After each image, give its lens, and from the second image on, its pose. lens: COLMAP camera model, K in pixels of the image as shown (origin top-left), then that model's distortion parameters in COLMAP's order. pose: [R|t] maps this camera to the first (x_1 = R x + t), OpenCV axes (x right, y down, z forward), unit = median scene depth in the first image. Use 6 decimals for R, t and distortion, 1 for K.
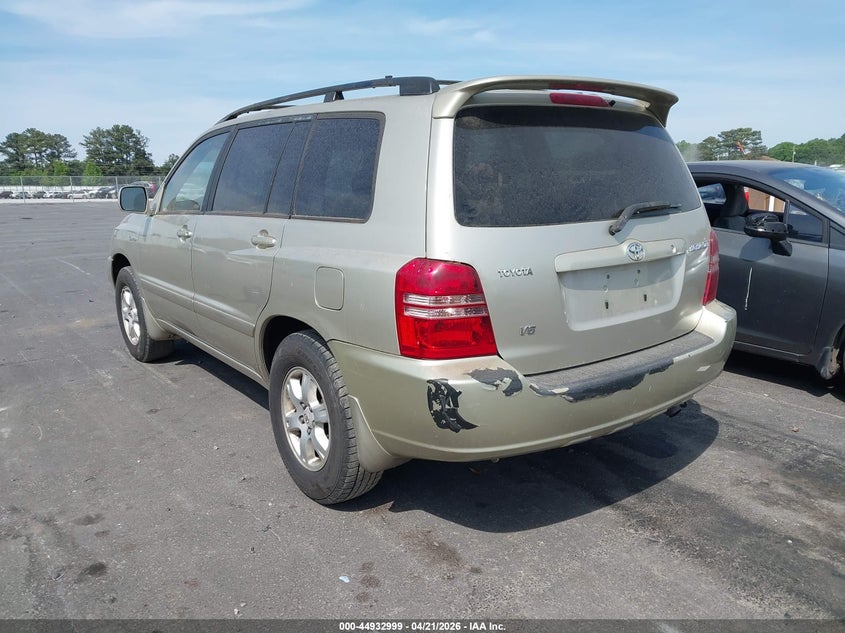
lens RADIAL K [[627.4, 0, 422.5], [0, 627.4, 330.3], [0, 0, 1]] dist [0.003207, 0.001468]
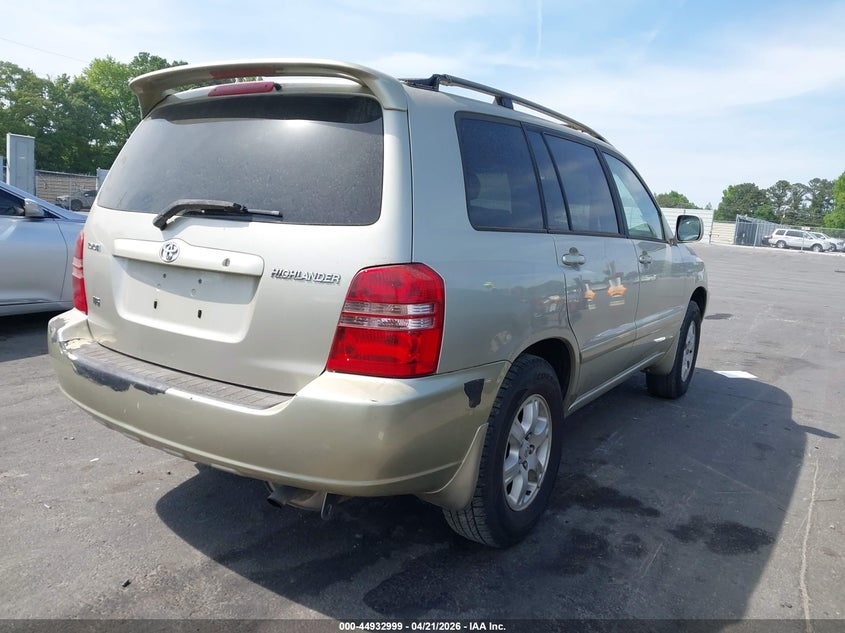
lens RADIAL K [[674.8, 0, 422.5], [0, 674.8, 316.5], [0, 0, 1]] dist [0.010341, 0.008391]
pose [[0.346844, 0.197582, -0.916876, 1.248171], [-0.274882, 0.956048, 0.102038, -0.216058], [0.896738, 0.216642, 0.385911, 0.896014]]
